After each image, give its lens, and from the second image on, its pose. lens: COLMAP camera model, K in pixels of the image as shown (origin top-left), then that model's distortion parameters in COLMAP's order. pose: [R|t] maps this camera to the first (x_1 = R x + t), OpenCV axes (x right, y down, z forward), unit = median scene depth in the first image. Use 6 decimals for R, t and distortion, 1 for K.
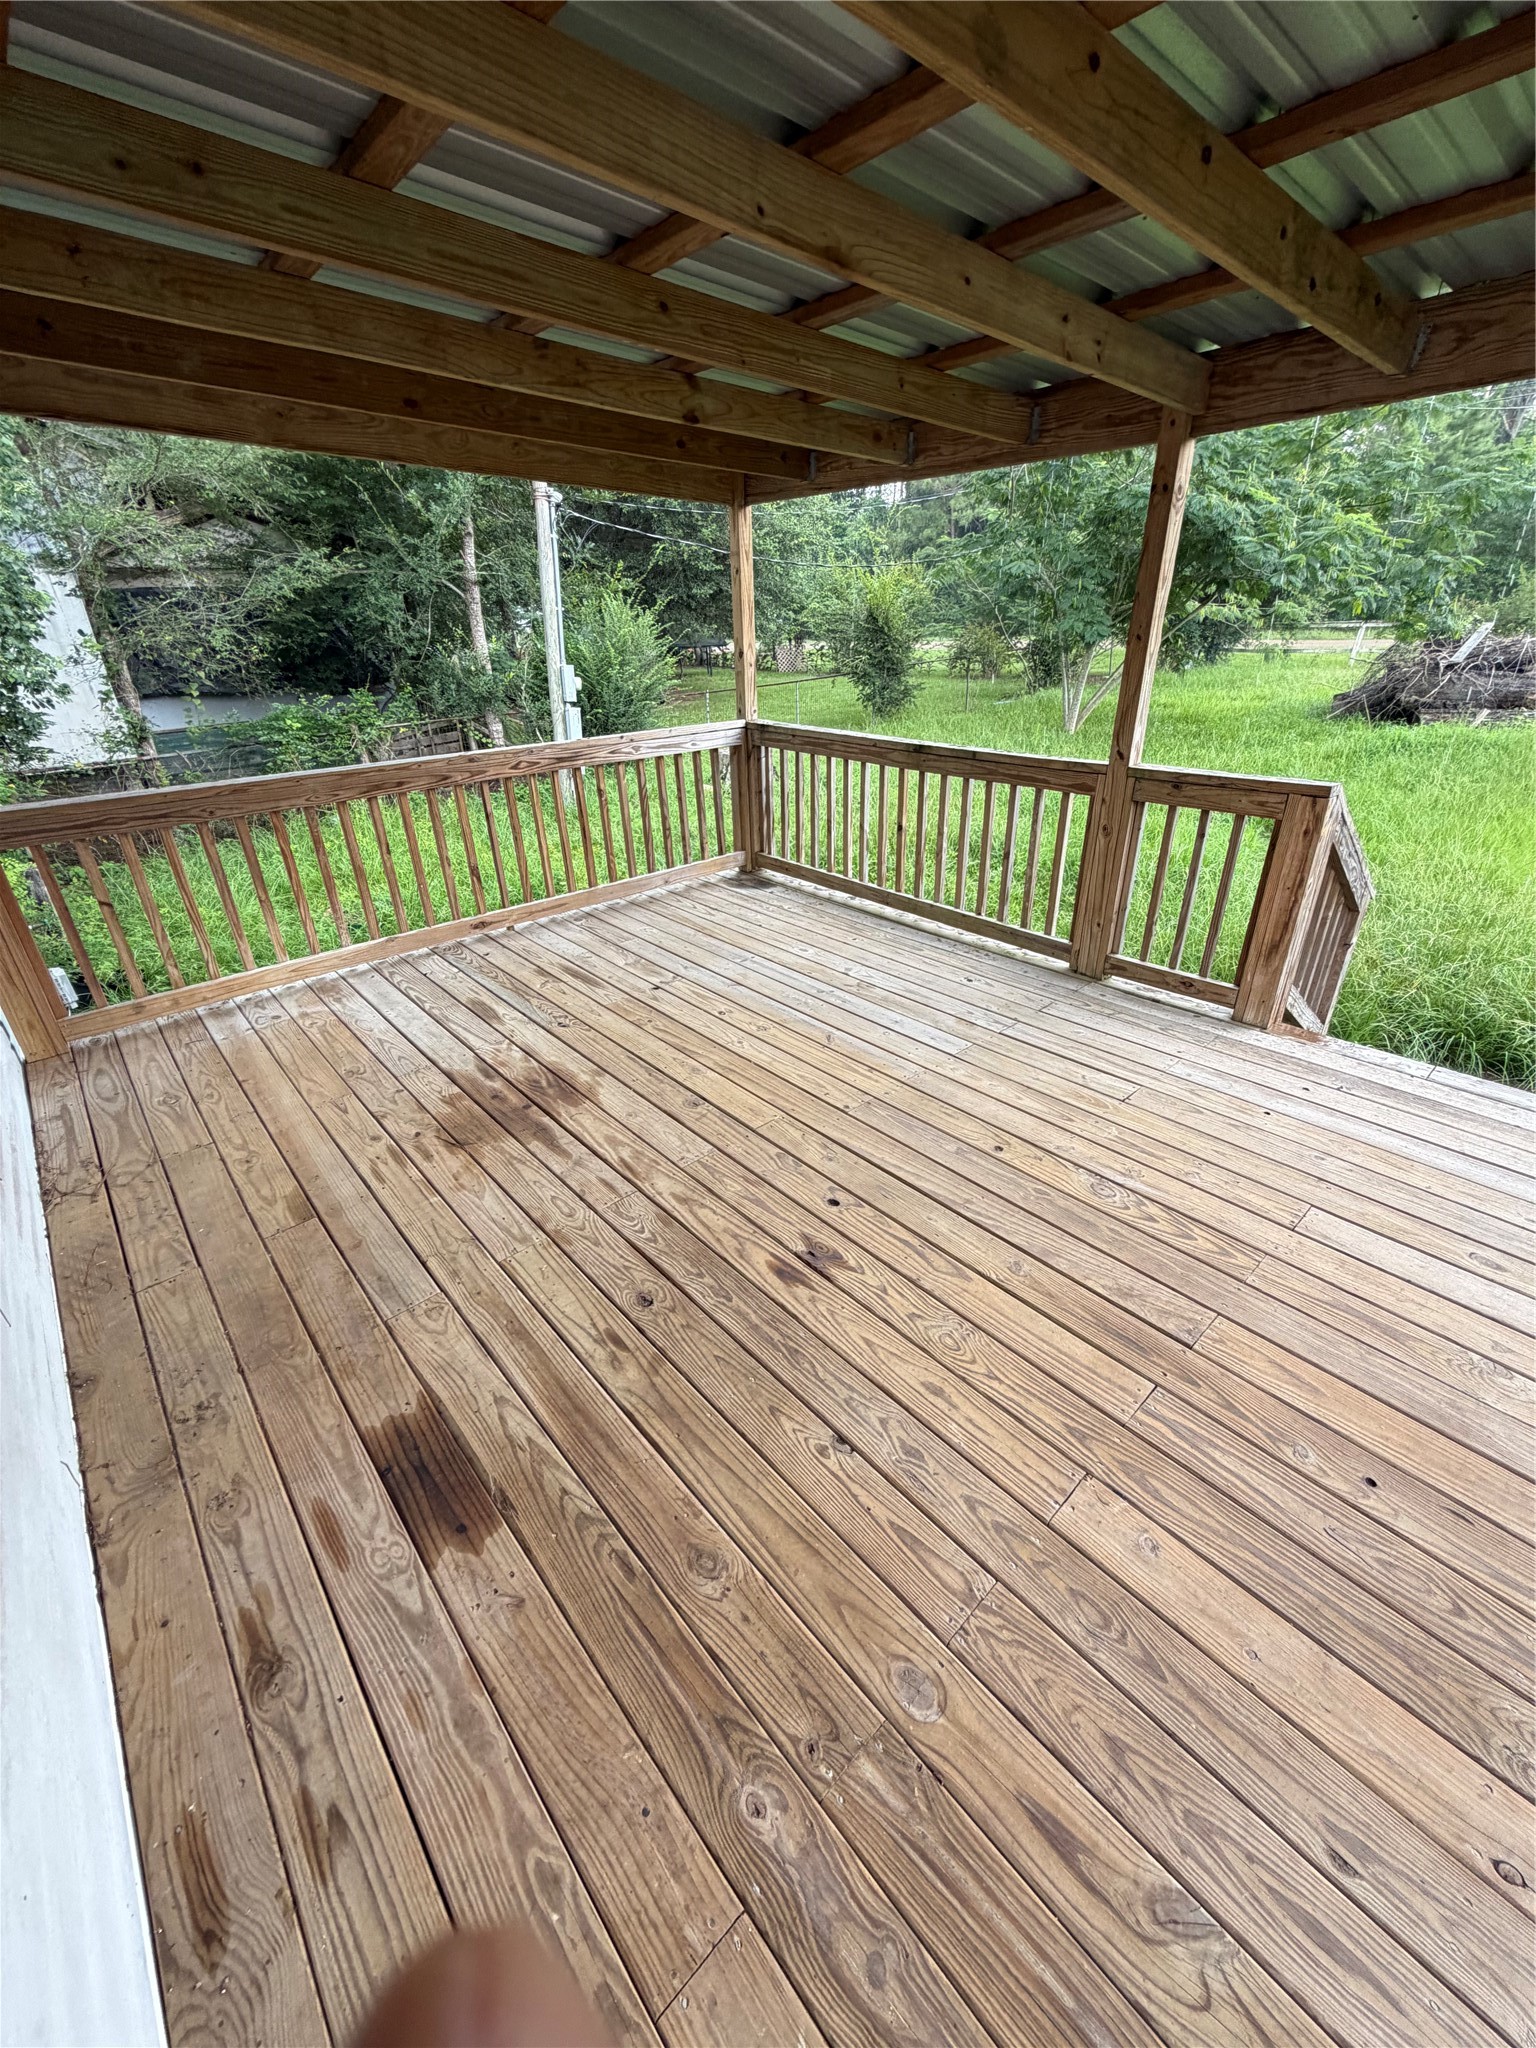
lens RADIAL K [[816.5, 0, 768.0], [0, 816.5, 1024.0], [0, 0, 1]] dist [-0.000749, 0.000079]
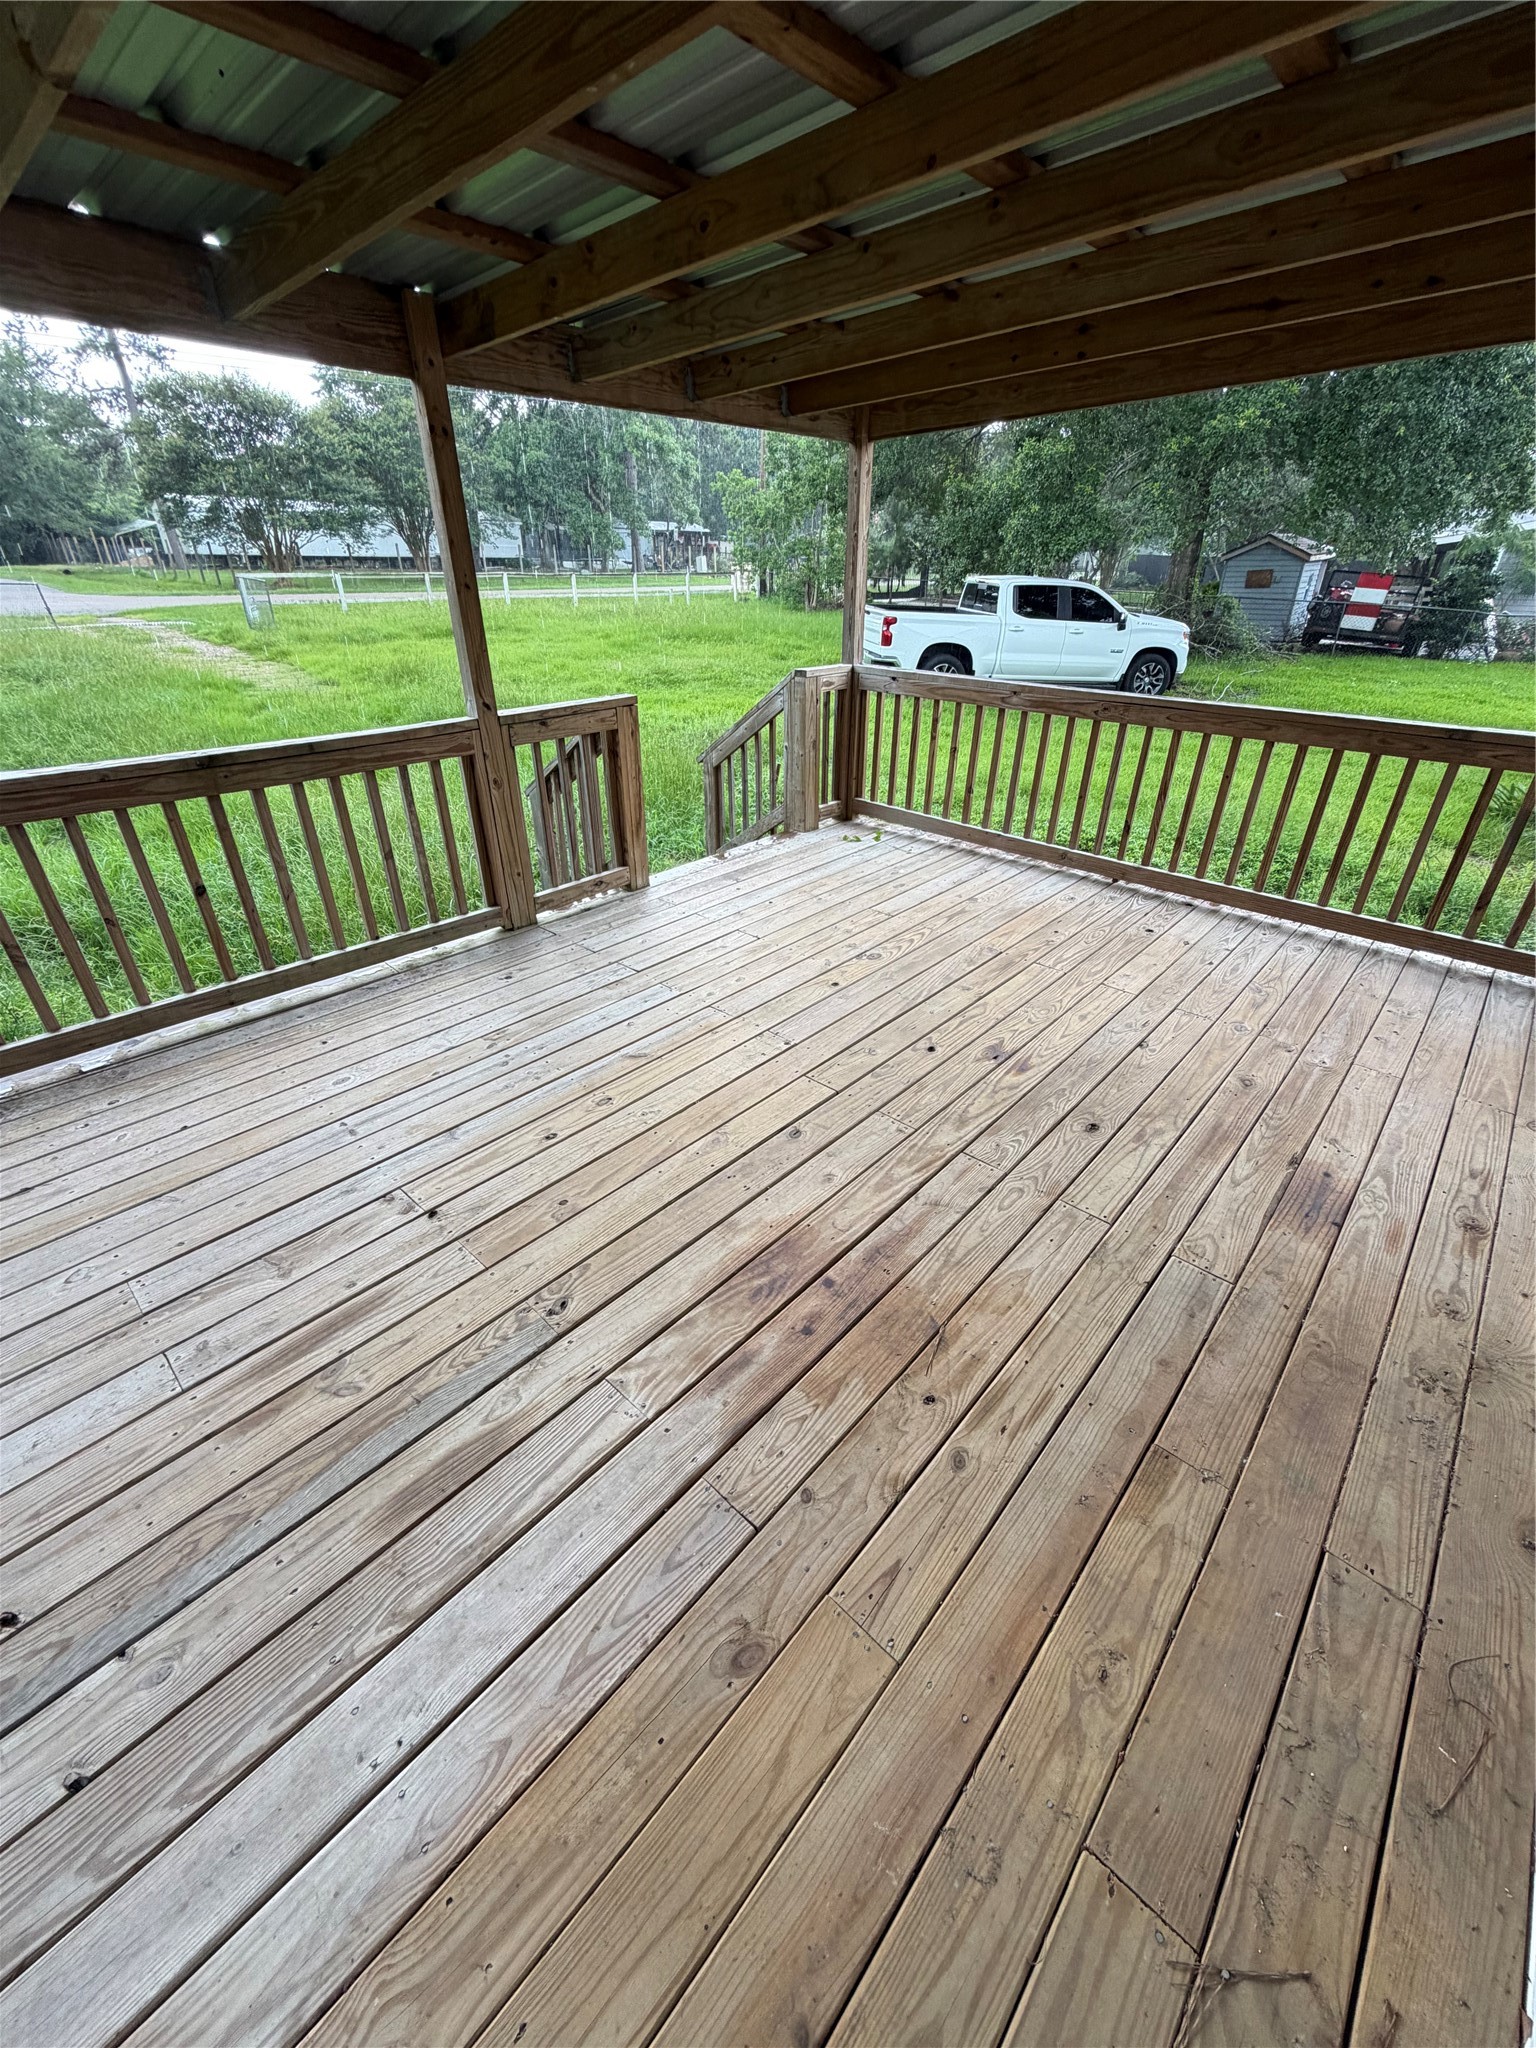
lens RADIAL K [[805.5, 0, 734.0], [0, 805.5, 1054.1], [0, 0, 1]] dist [-0.000194, 0.000034]
pose [[-0.089093, -0.497828, 0.862687, -0.764044], [0.443267, 0.755814, 0.481933, -0.399632], [-0.891951, 0.425337, 0.153333, 0.868578]]
